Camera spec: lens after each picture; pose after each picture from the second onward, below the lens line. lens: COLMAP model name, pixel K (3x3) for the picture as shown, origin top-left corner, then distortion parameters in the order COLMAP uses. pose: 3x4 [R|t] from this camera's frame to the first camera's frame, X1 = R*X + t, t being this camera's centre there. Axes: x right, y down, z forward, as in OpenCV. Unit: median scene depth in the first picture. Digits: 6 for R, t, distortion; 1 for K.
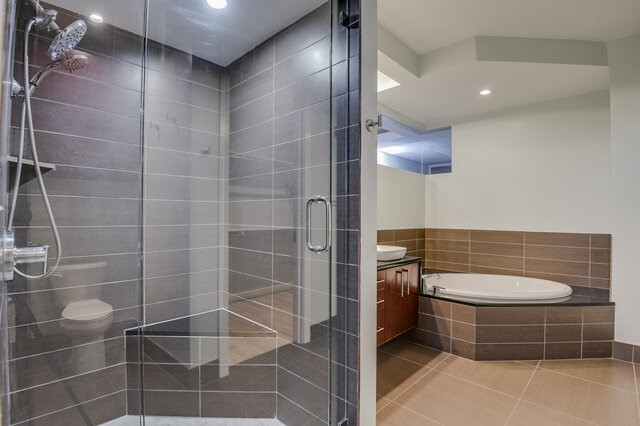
lens RADIAL K [[309.4, 0, 321.2], [0, 309.4, 214.7], [0, 0, 1]] dist [-0.001379, -0.005328]
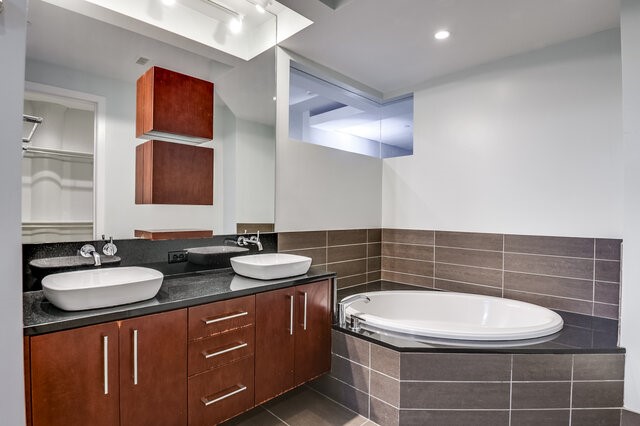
lens RADIAL K [[343.8, 0, 295.9], [0, 343.8, 213.2], [0, 0, 1]] dist [0.000976, -0.008819]
pose [[0.999001, -0.001011, -0.044670, 0.234866], [0.001177, 0.999992, 0.003704, 0.003750], [0.044666, -0.003753, 0.998995, 0.205338]]
